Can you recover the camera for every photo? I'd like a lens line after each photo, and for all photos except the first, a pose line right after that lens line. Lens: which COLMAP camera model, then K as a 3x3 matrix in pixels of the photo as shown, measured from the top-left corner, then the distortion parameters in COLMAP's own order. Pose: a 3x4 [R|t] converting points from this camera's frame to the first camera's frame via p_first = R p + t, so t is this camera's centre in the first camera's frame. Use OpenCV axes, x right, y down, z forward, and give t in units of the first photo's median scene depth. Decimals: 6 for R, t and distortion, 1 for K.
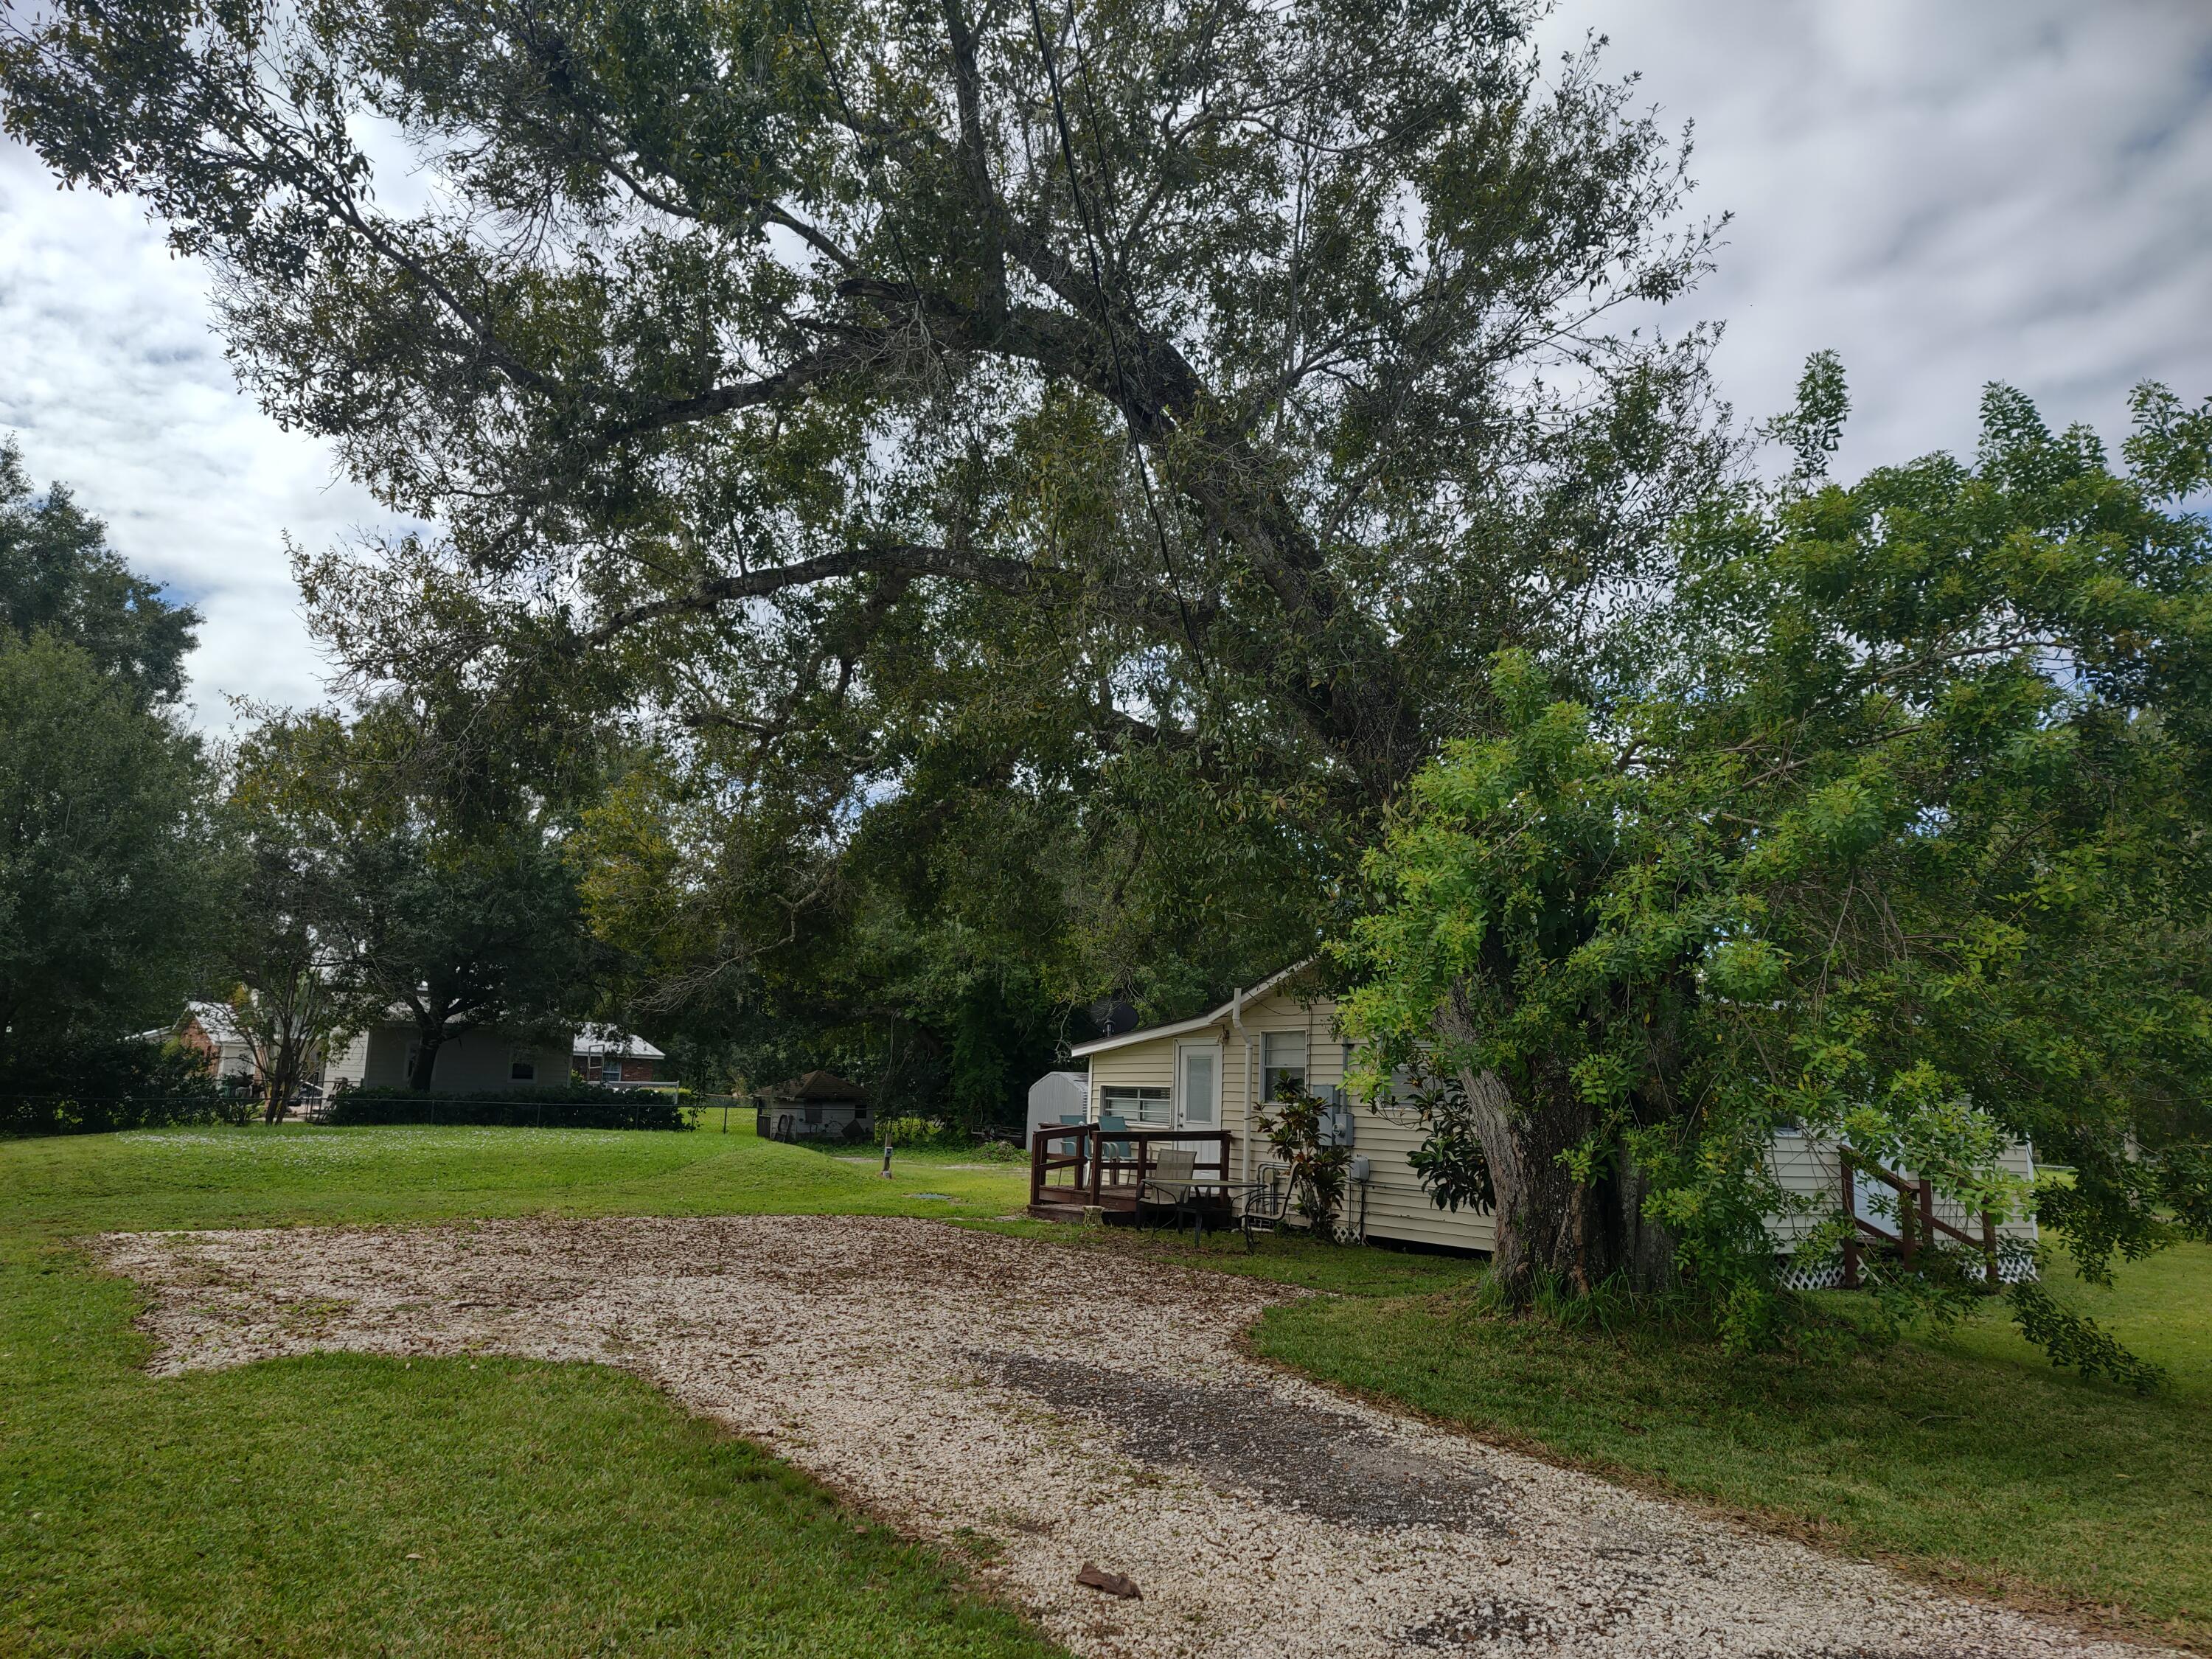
lens RADIAL K [[1632.5, 0, 1137.5], [0, 1632.5, 815.6], [0, 0, 1]] dist [0.084441, -0.062986]
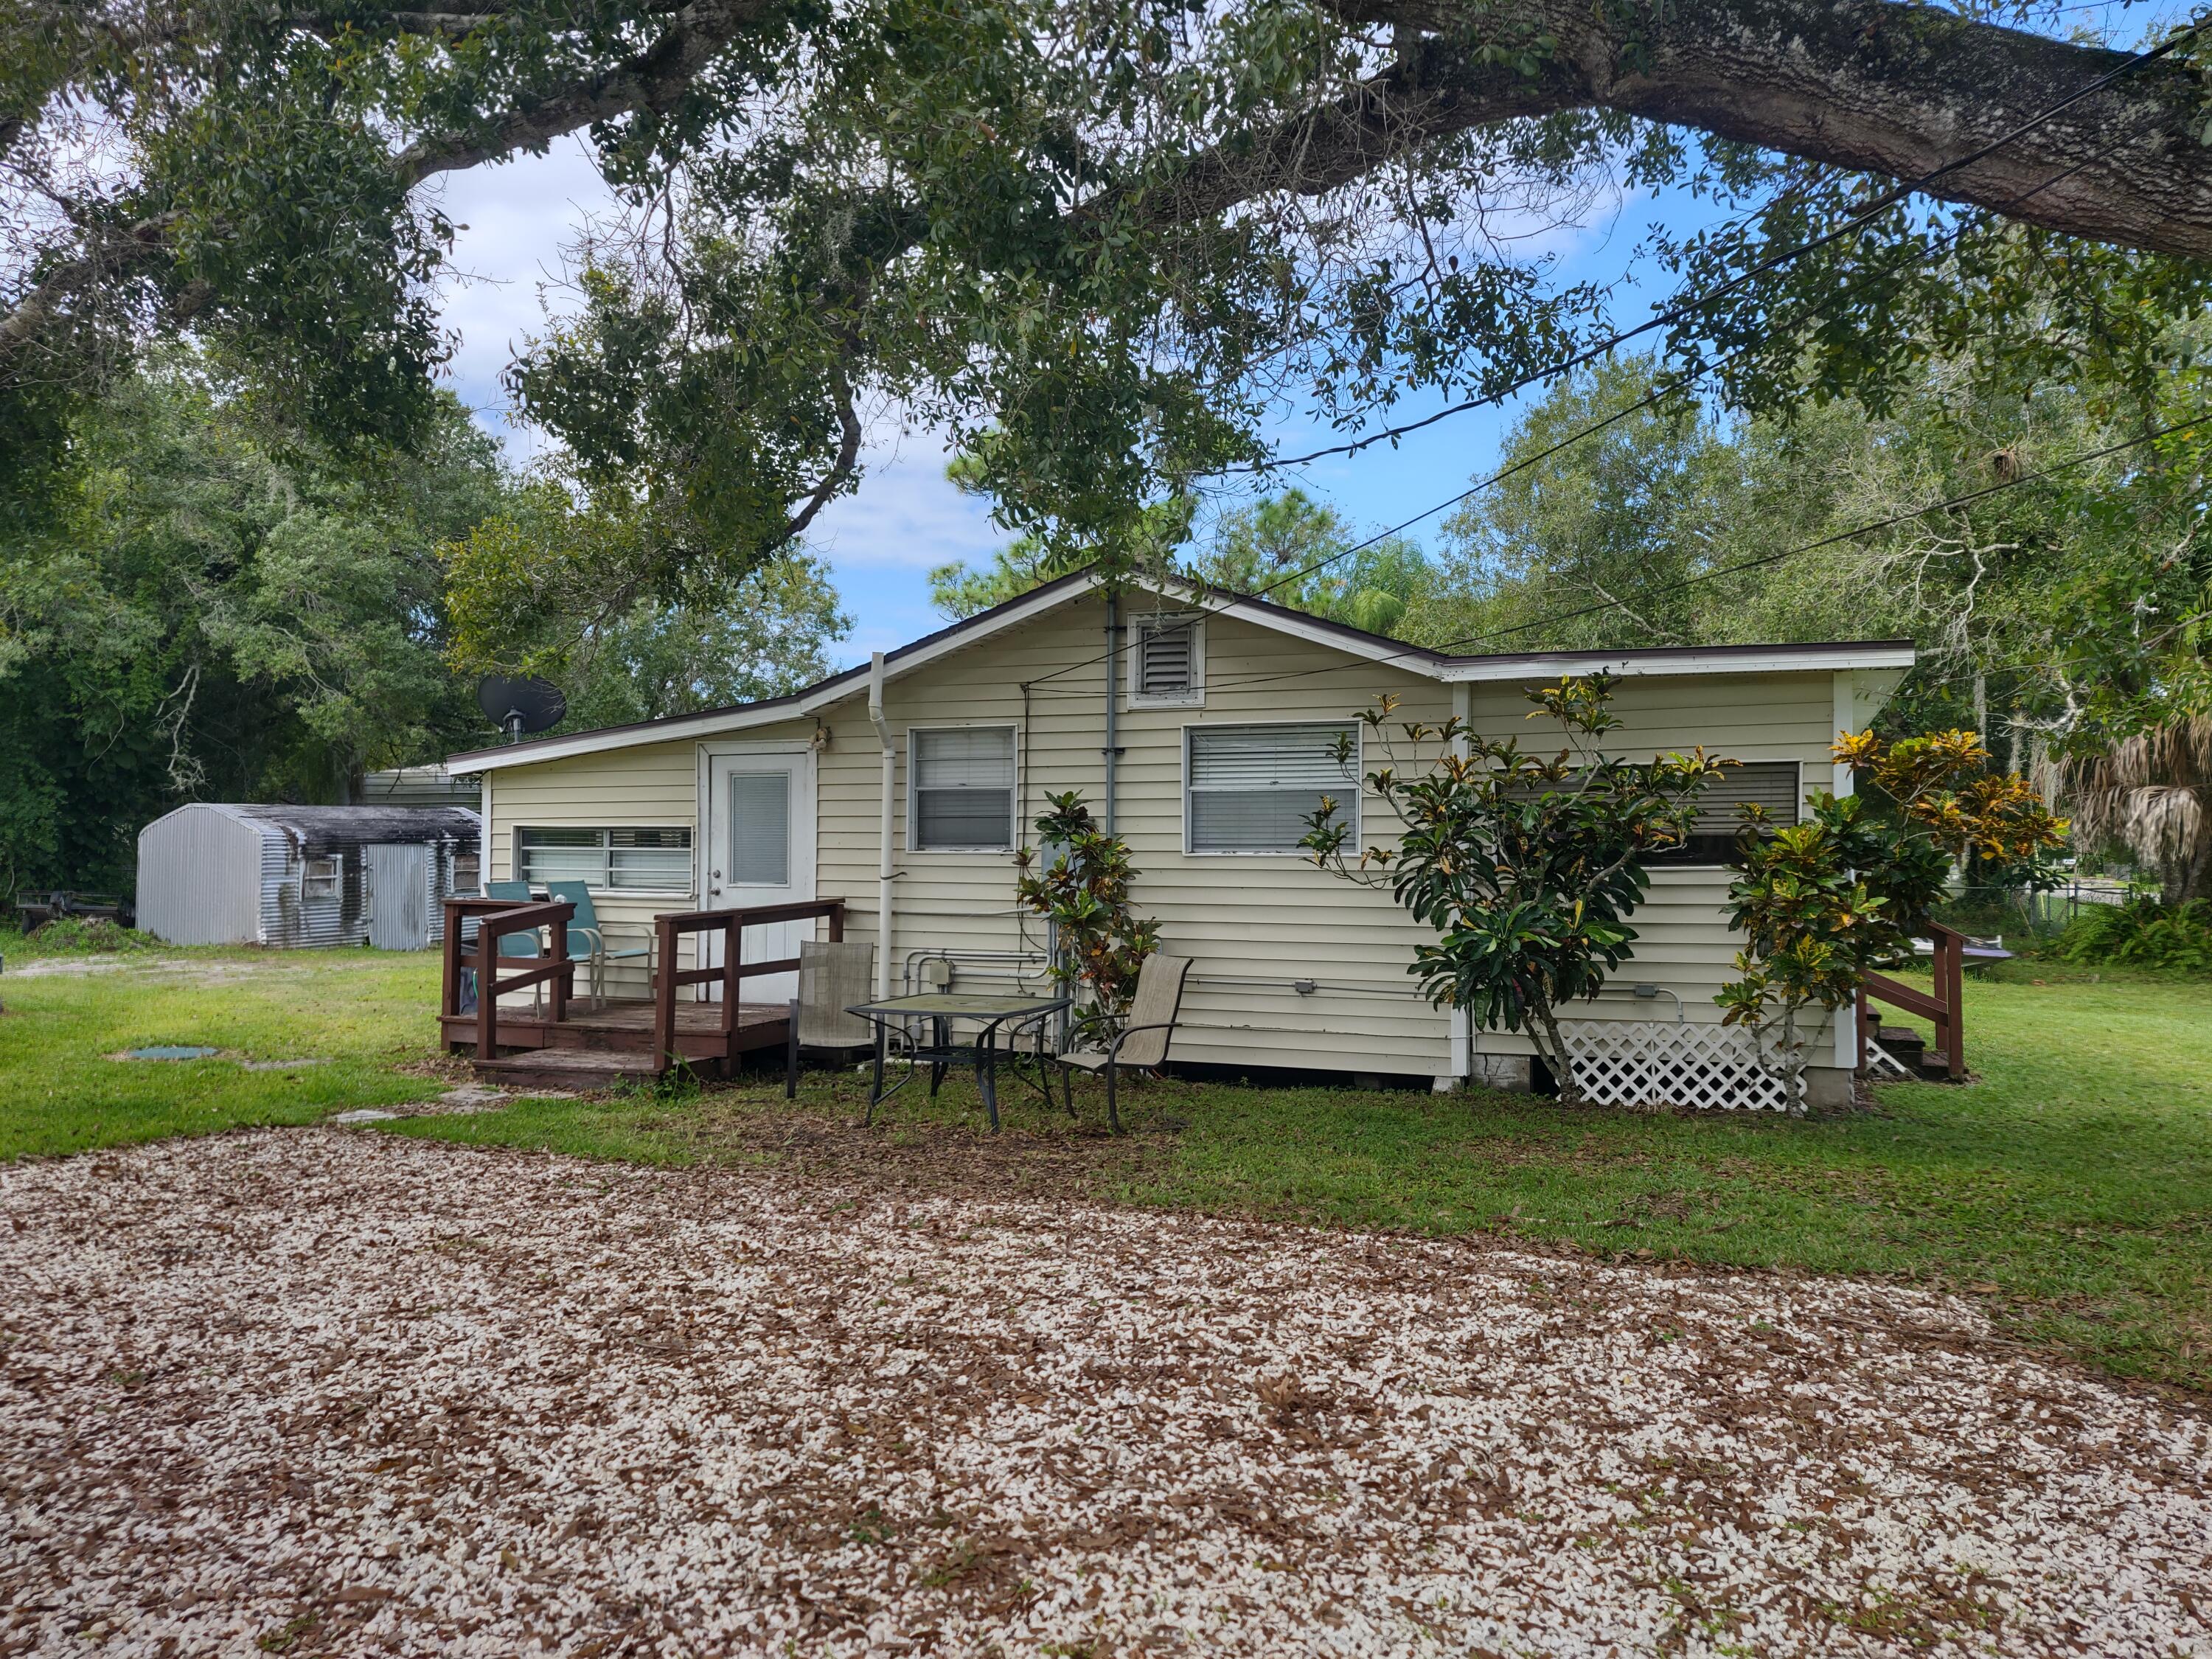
lens RADIAL K [[1632.5, 0, 1137.5], [0, 1632.5, 815.6], [0, 0, 1]] dist [0.084441, -0.062986]
pose [[0.831332, -0.019537, 0.555433, -0.097987], [-0.072754, 0.986957, 0.143609, 0.041314], [-0.550994, -0.159796, 0.819067, 0.267401]]
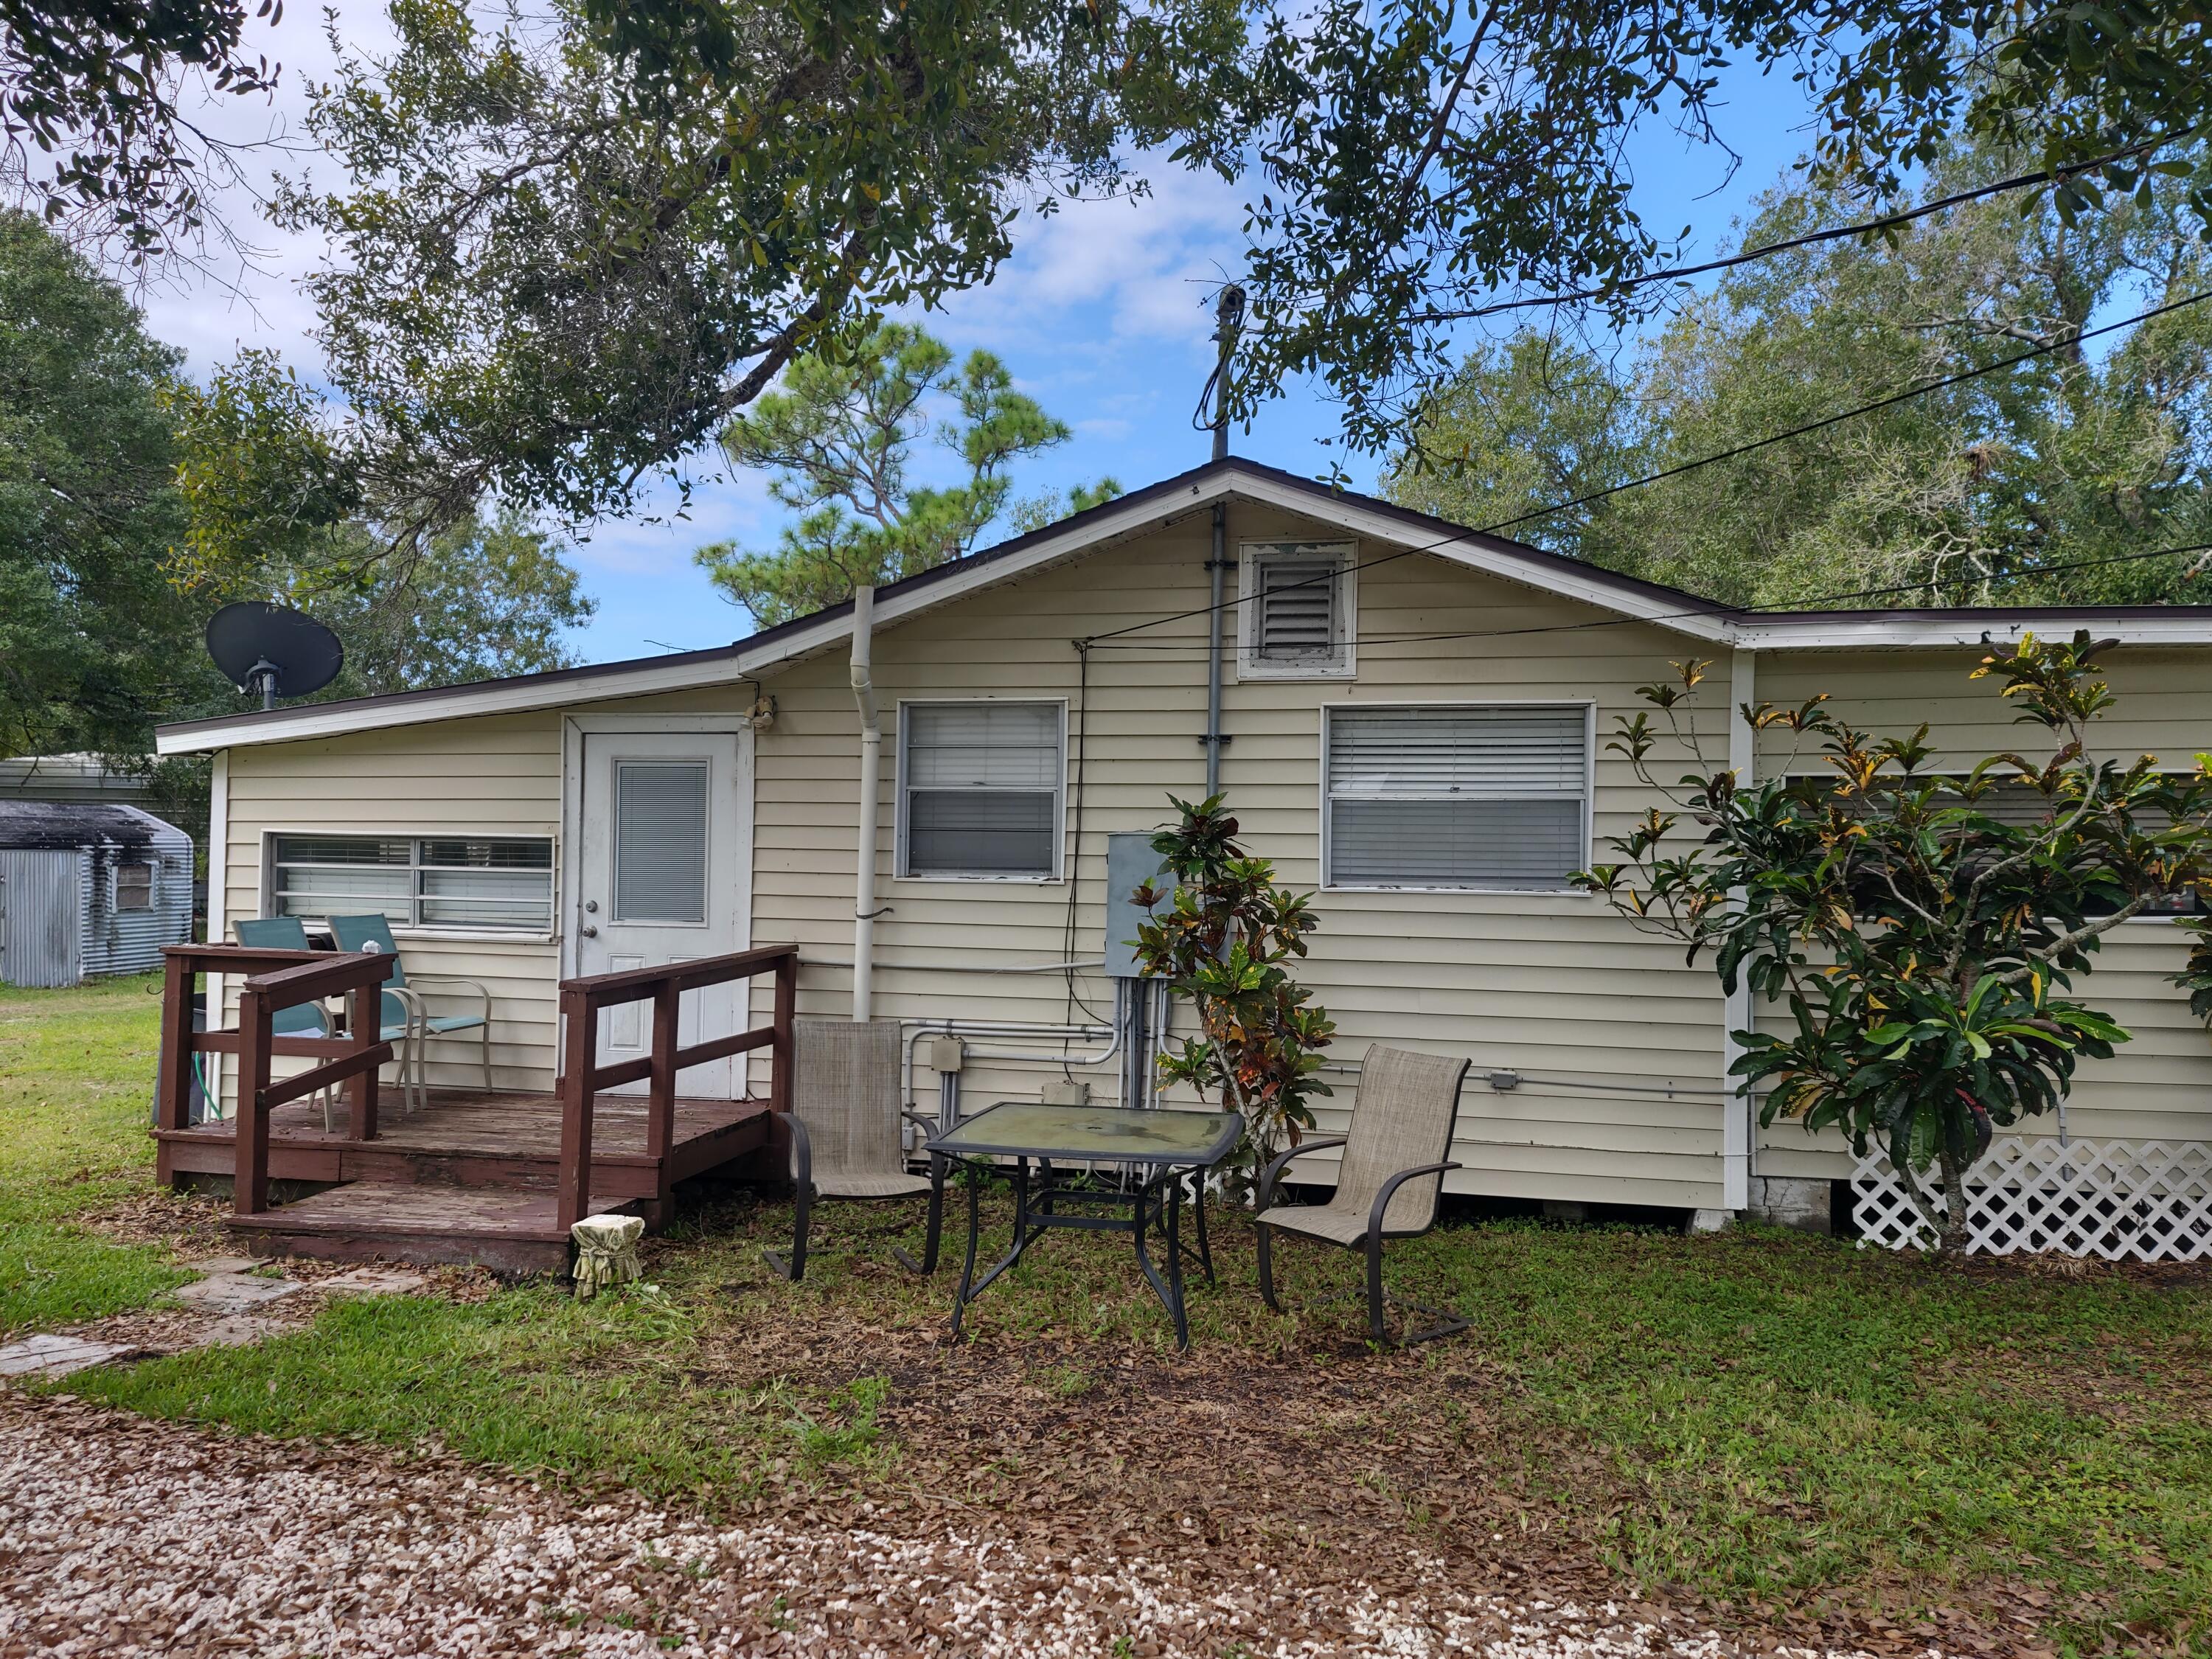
lens RADIAL K [[1606.9, 0, 1078.9], [0, 1606.9, 831.6], [0, 0, 1]] dist [0.134103, -0.114353]
pose [[0.737975, -0.006656, 0.674796, -0.087045], [-0.110502, 0.985262, 0.130567, 0.059700], [-0.665720, -0.170921, 0.726363, 0.377462]]
